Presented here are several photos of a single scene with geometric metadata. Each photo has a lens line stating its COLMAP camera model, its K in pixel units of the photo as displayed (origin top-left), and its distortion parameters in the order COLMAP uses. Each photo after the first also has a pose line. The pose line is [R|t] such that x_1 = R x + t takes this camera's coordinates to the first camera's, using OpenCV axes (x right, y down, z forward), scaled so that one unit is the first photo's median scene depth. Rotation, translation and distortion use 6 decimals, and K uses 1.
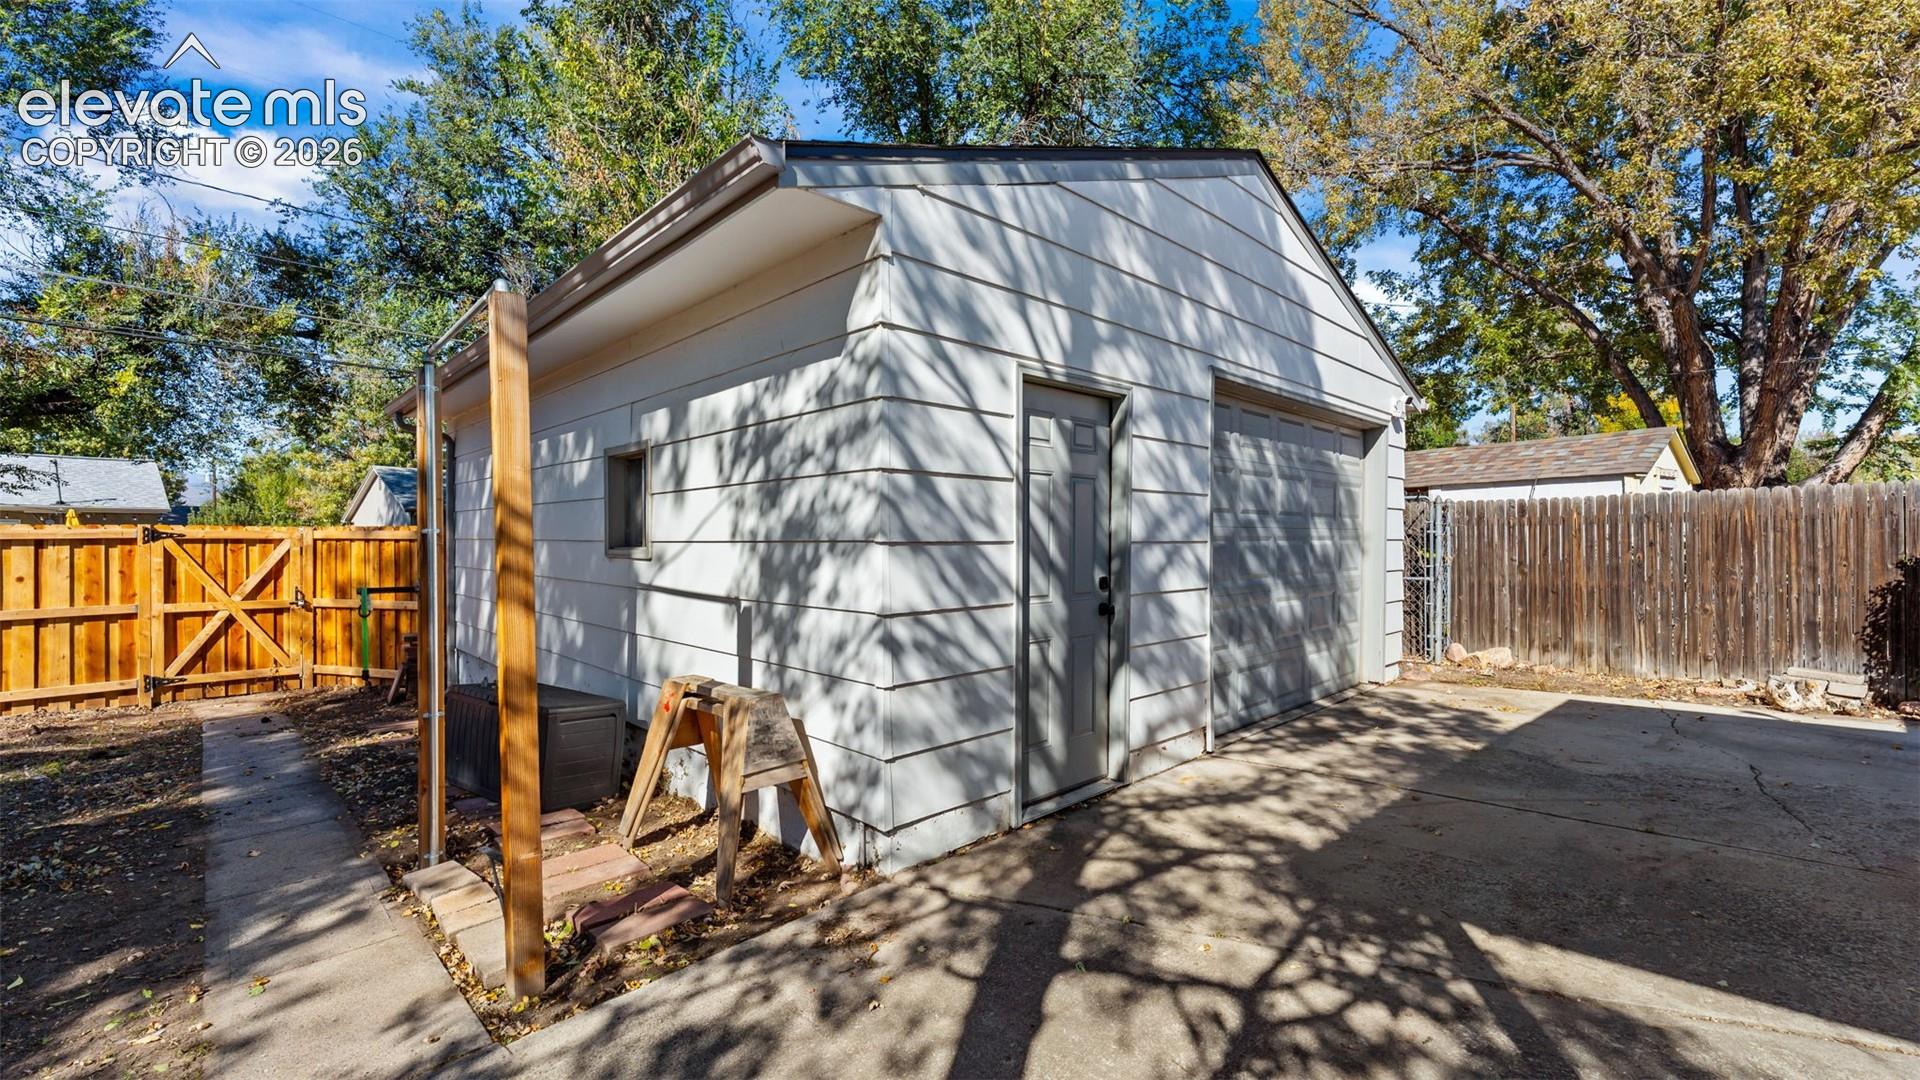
lens RADIAL K [[789.2, 0, 977.9], [0, 789.2, 535.4], [0, 0, 1]] dist [-0.003462, -0.000175]
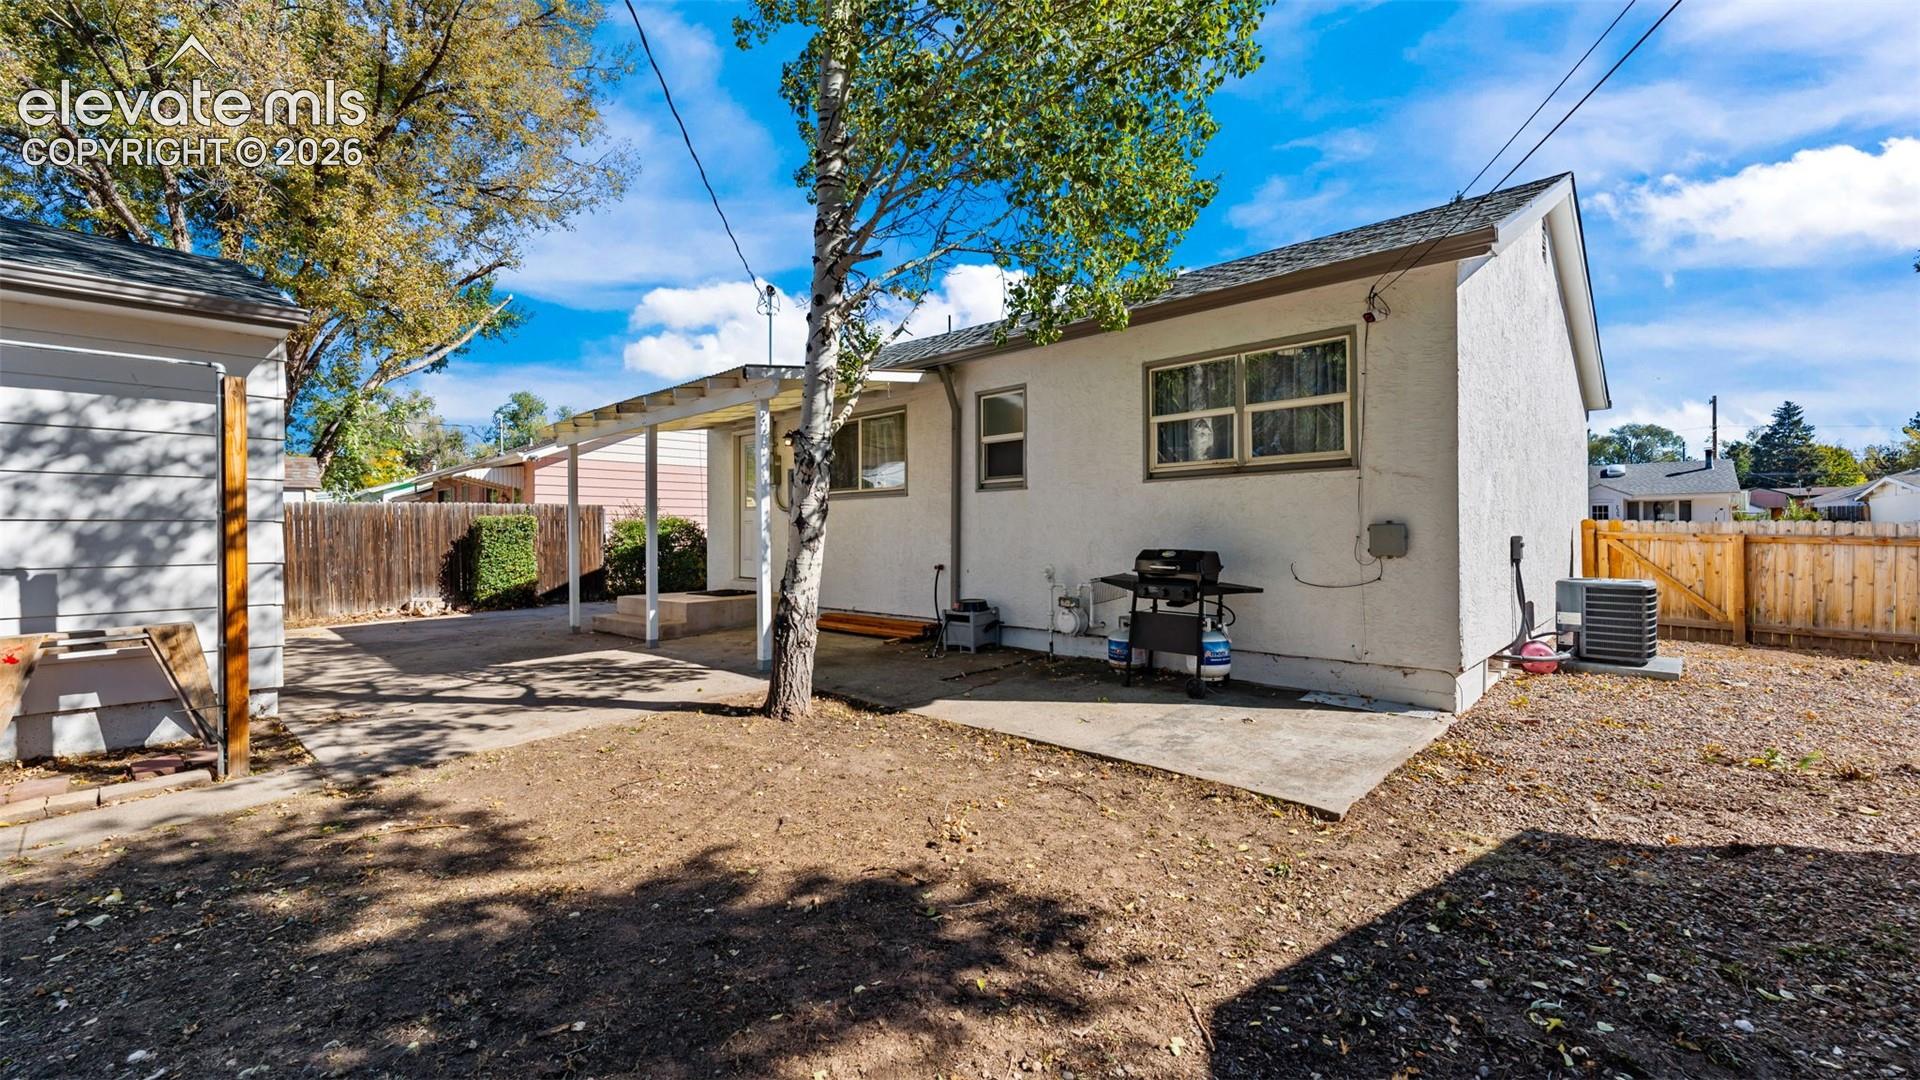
lens RADIAL K [[789.2, 0, 960.4], [0, 789.2, 532.7], [0, 0, 1]] dist [-0.003462, -0.000175]
pose [[-0.068737, 0.004100, 0.997626, -1.456976], [0.002714, 0.999989, -0.003923, 0.032628], [-0.997631, 0.002438, -0.068748, -0.294108]]
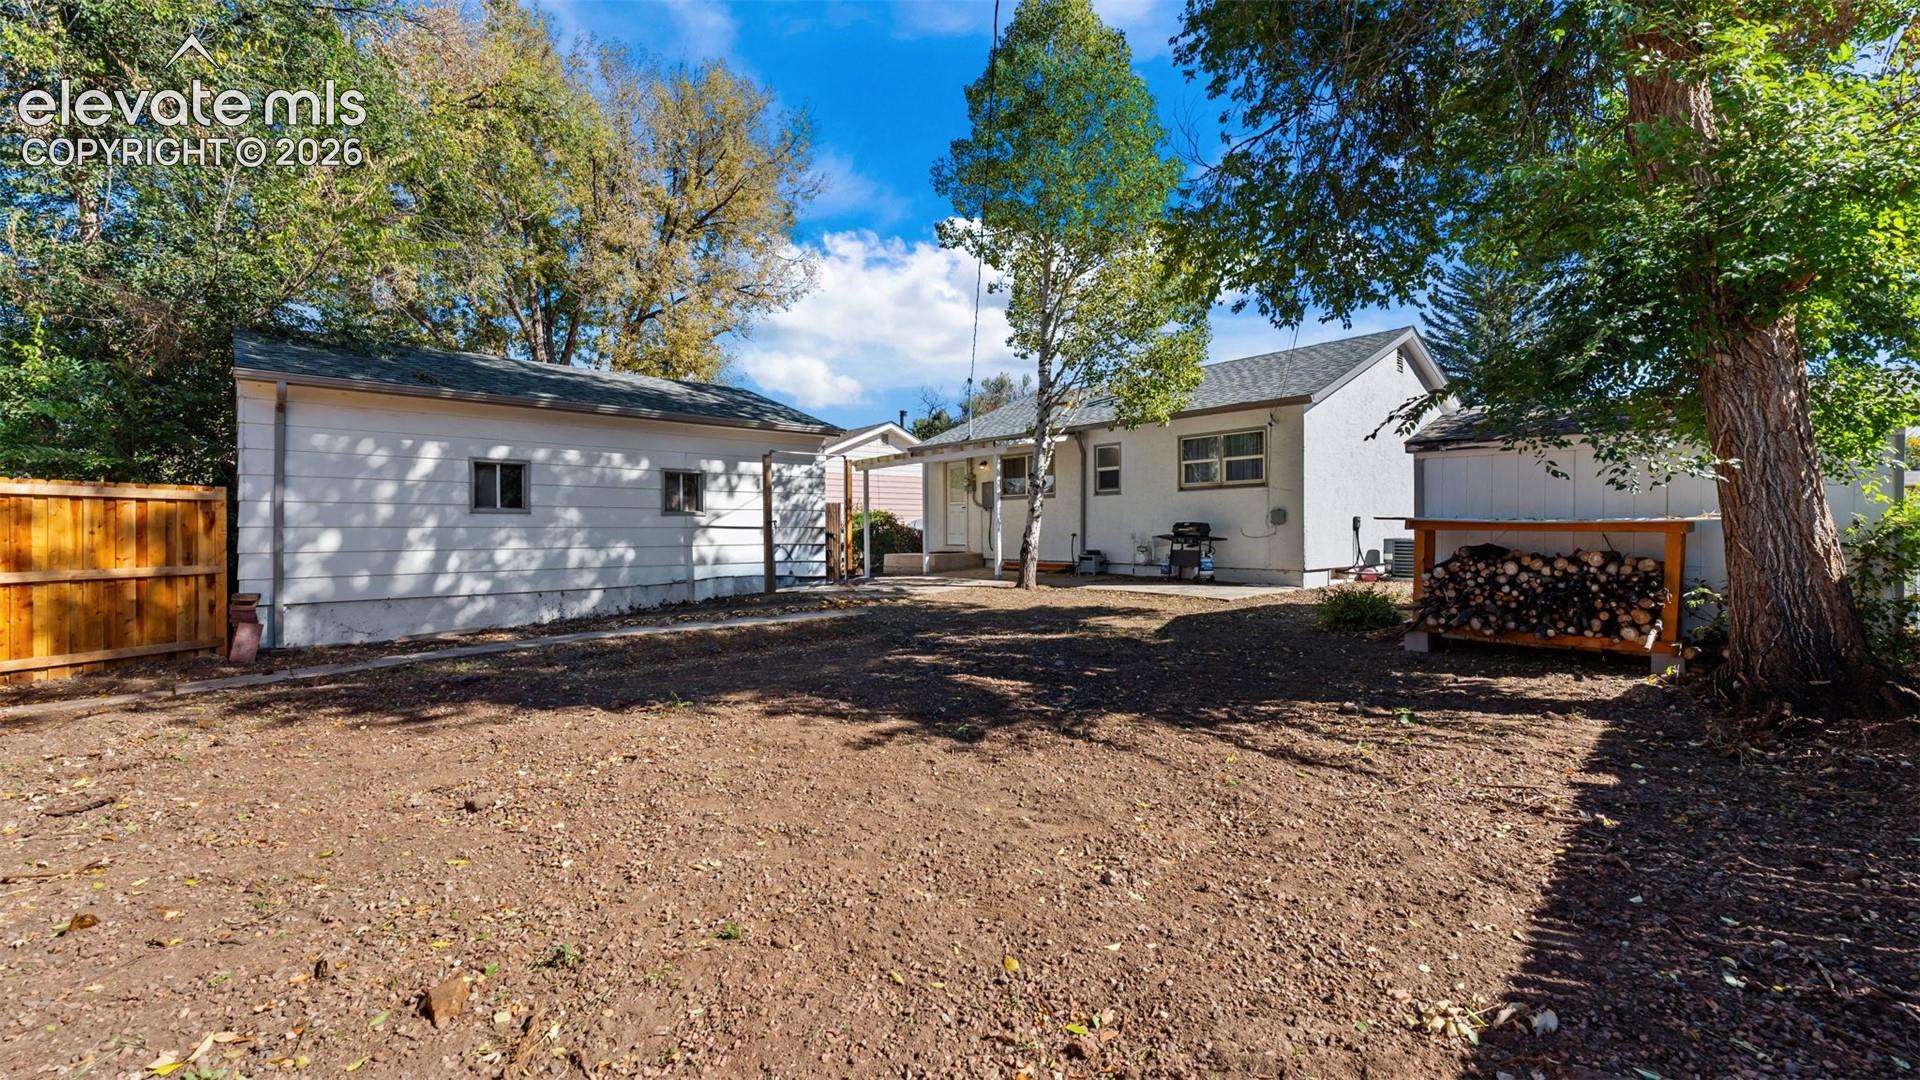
lens RADIAL K [[789.2, 0, 958.2], [0, 789.2, 540.0], [0, 0, 1]] dist [-0.003462, -0.000175]
pose [[0.021599, -0.009891, 0.999718, -3.378875], [0.003379, 0.999946, 0.009820, 0.098256], [-0.999761, 0.003166, 0.021631, 0.114755]]
